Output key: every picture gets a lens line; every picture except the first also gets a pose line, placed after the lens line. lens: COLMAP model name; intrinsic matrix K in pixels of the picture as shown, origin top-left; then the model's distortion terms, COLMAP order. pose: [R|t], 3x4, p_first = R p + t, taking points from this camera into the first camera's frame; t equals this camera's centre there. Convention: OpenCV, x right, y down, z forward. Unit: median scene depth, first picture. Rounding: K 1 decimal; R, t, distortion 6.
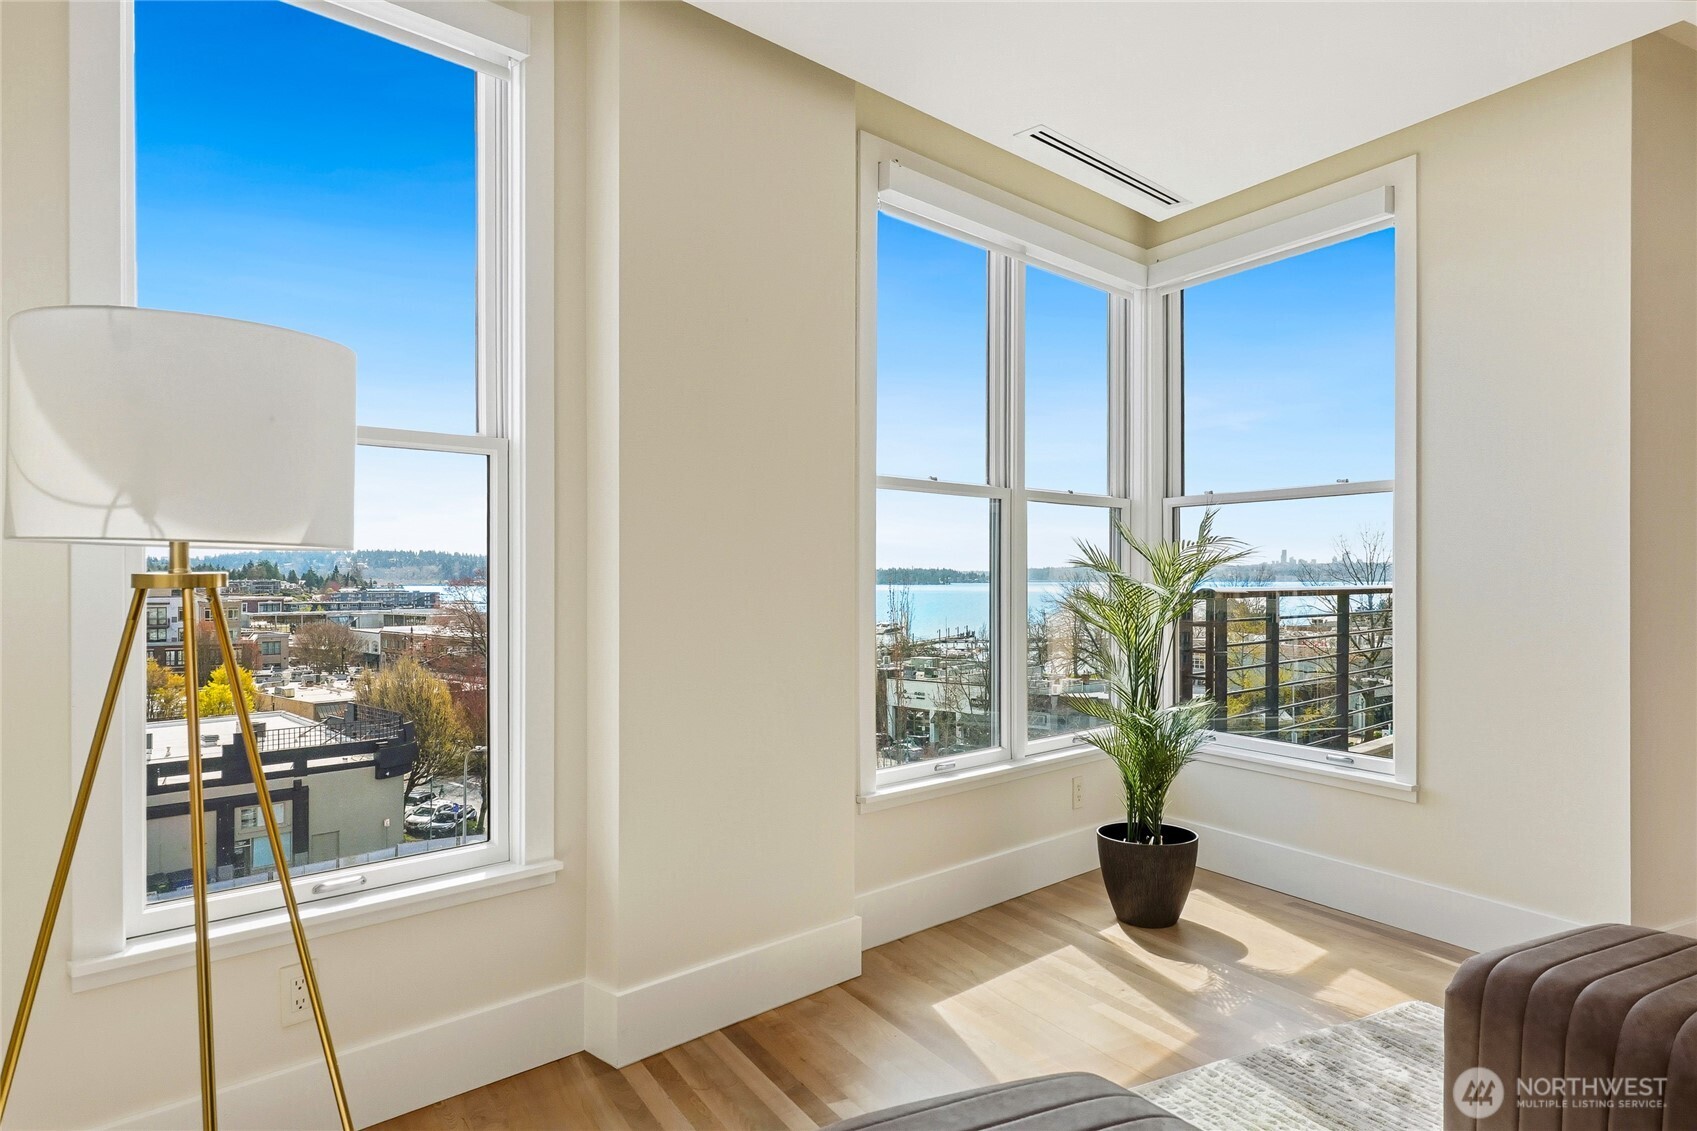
lens RADIAL K [[1102.2, 0, 850.9], [0, 1102.2, 577.4], [0, 0, 1]] dist [0.001852, 0.000436]
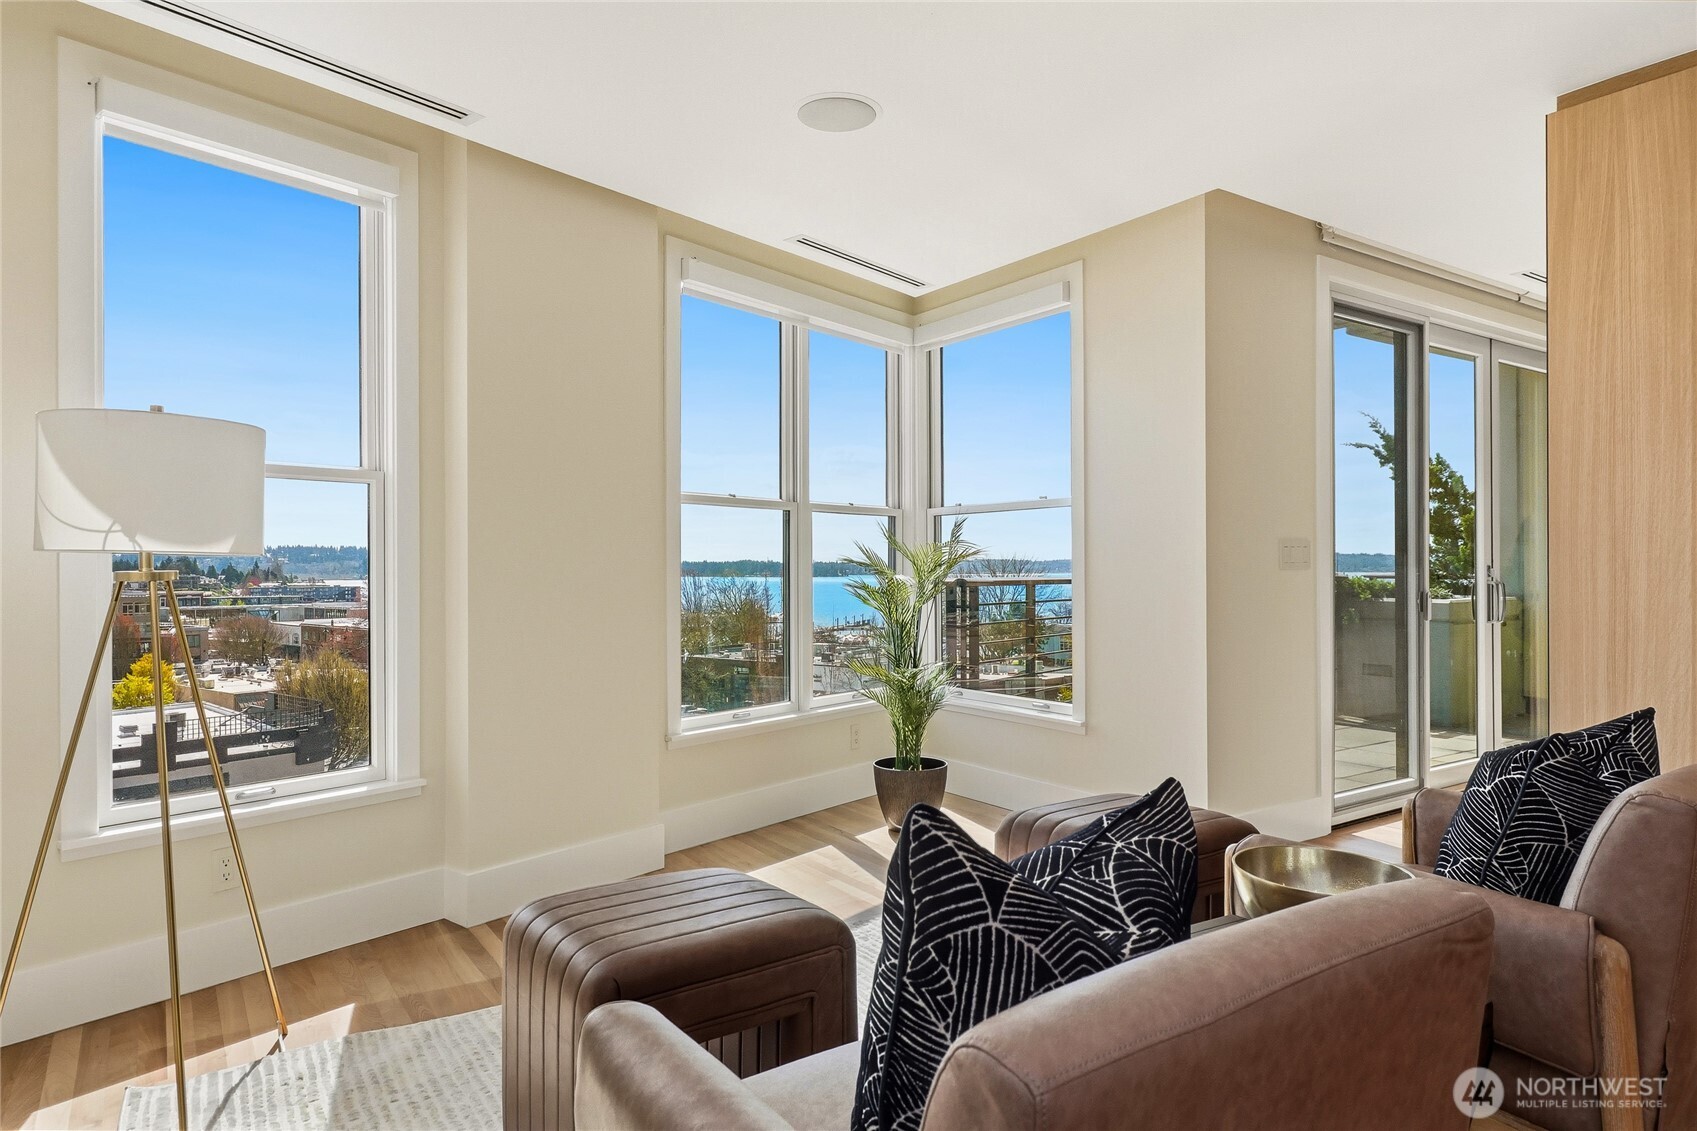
lens RADIAL K [[1016.8, 0, 848.5], [0, 1016.8, 565.5], [0, 0, 1]] dist [-0.000896, 0.000358]
pose [[0.995886, -0.003804, 0.090535, 0.088570], [0.004224, 0.999981, -0.004455, -0.000427], [-0.090517, 0.004819, 0.995883, -0.184809]]
